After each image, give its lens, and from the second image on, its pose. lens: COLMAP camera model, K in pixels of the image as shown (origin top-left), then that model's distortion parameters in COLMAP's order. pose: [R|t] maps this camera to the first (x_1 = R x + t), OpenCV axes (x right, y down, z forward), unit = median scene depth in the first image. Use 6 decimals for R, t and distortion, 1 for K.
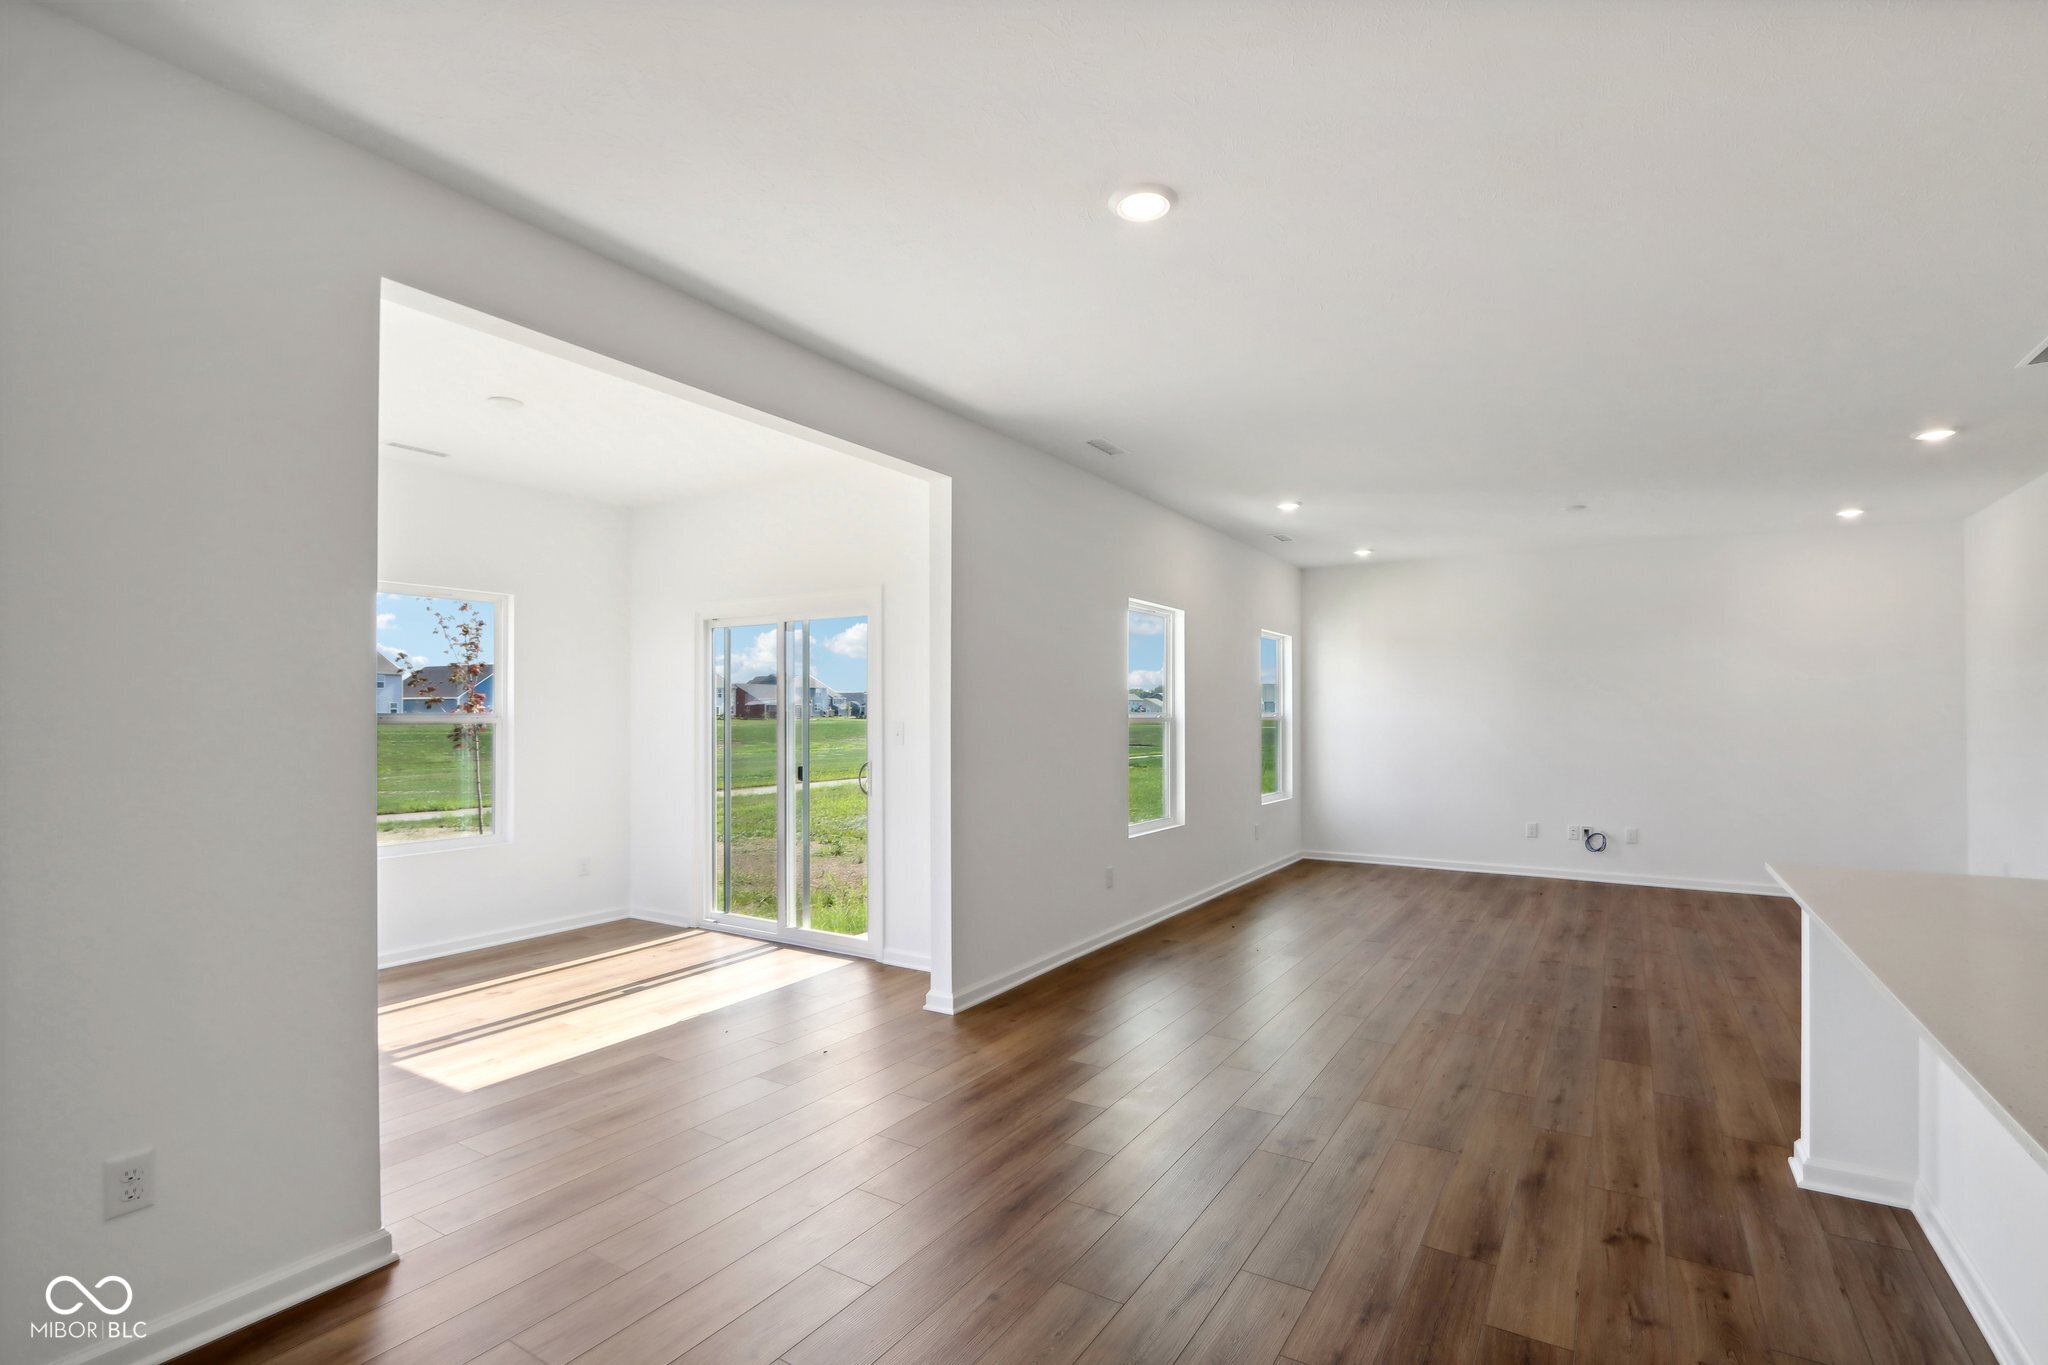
lens RADIAL K [[961.3, 0, 1002.0], [0, 961.3, 691.3], [0, 0, 1]] dist [-0.022296, 0.005612]
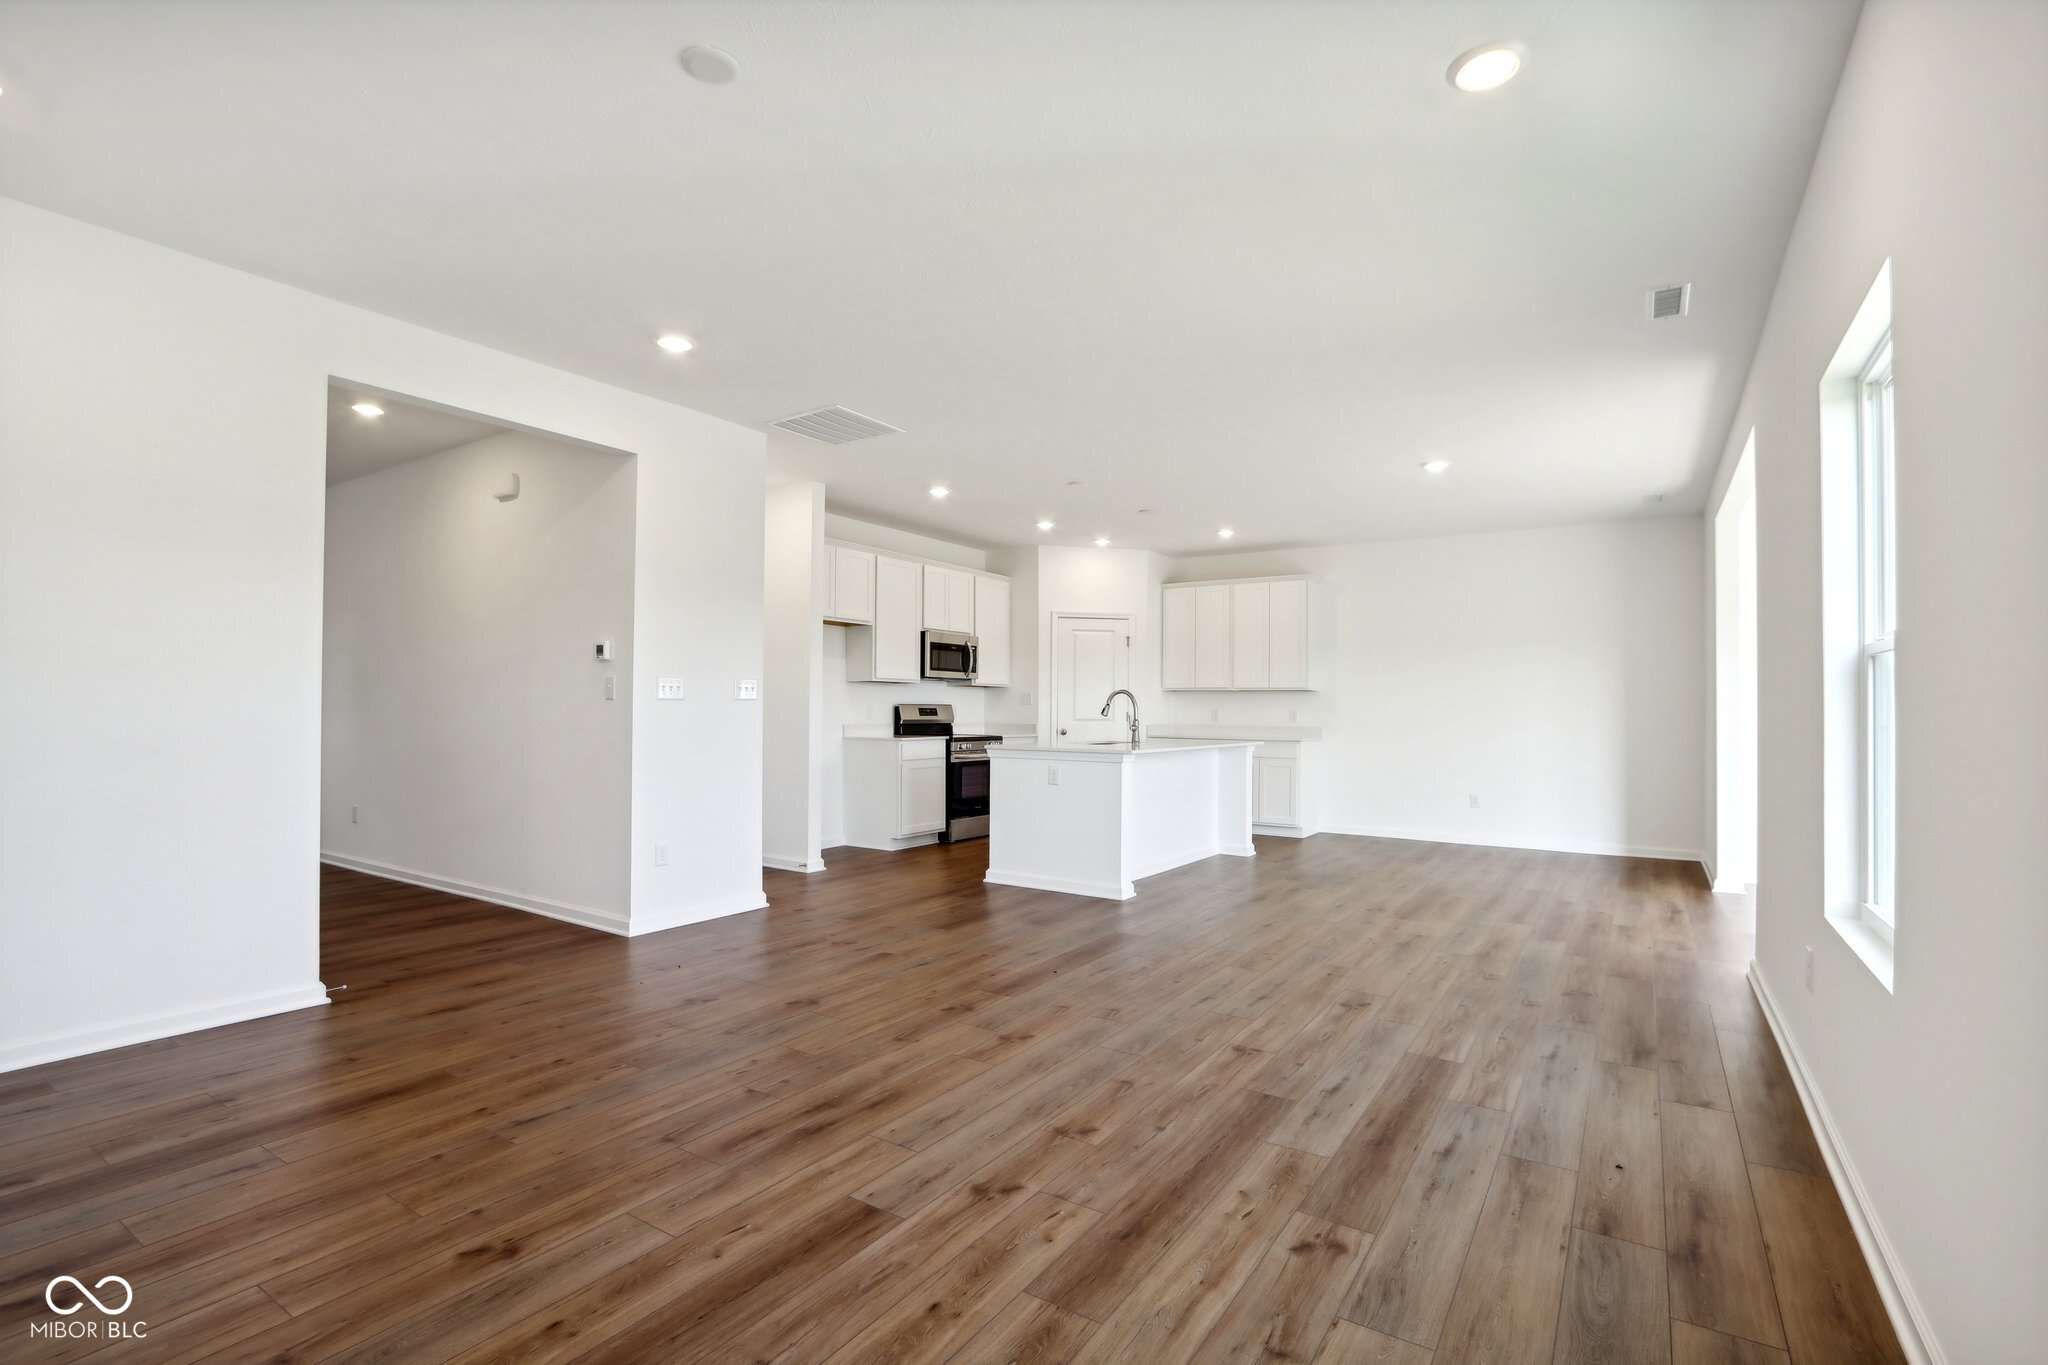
lens RADIAL K [[961.3, 0, 999.3], [0, 961.3, 690.0], [0, 0, 1]] dist [-0.022296, 0.005612]
pose [[-0.999772, -0.009432, 0.019138, 0.550295], [-0.010229, 0.999066, -0.041982, 0.074896], [-0.018724, -0.042169, -0.998935, 1.577931]]
